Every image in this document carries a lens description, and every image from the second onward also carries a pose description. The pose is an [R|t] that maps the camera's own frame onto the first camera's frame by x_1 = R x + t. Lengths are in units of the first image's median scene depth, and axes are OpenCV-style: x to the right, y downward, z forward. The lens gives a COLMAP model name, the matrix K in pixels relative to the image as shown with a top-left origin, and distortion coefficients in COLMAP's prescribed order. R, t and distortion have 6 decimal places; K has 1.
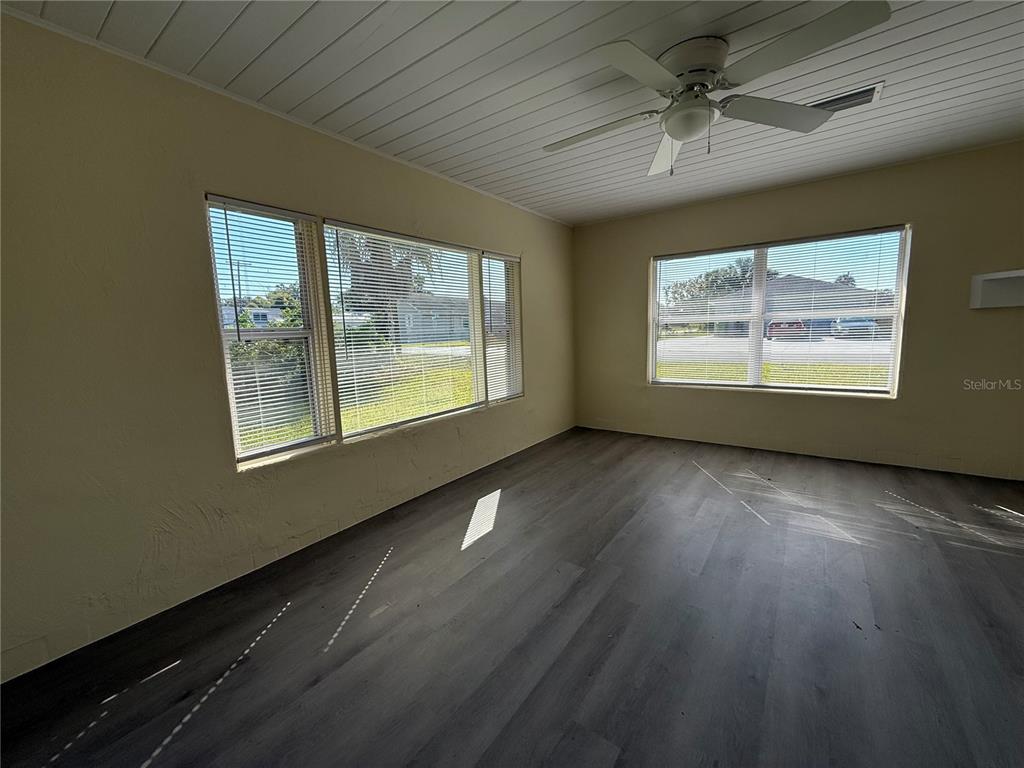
lens RADIAL K [[408.1, 0, 512.1], [0, 408.1, 381.6], [0, 0, 1]] dist [0.000877, 0.000157]
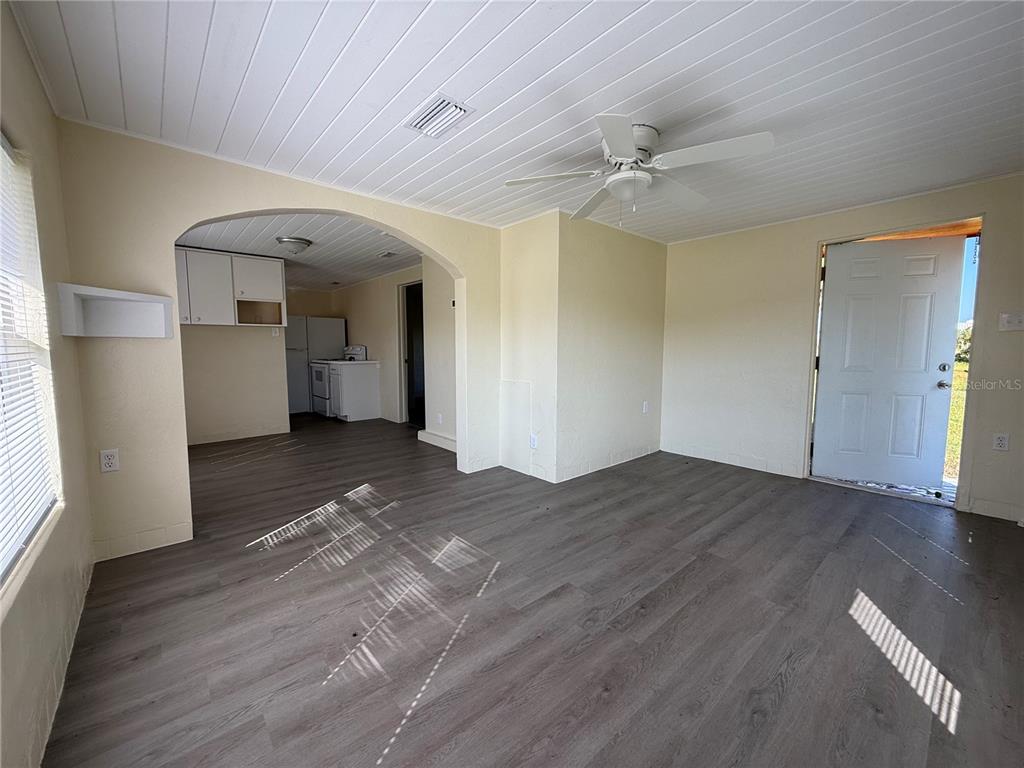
lens RADIAL K [[408.1, 0, 510.5], [0, 408.1, 382.6], [0, 0, 1]] dist [0.000877, 0.000157]
pose [[-0.975752, 0.016701, 0.218239, 0.312687], [0.060028, 0.979273, 0.193445, -0.186644], [-0.210485, 0.201854, -0.956531, 1.446644]]
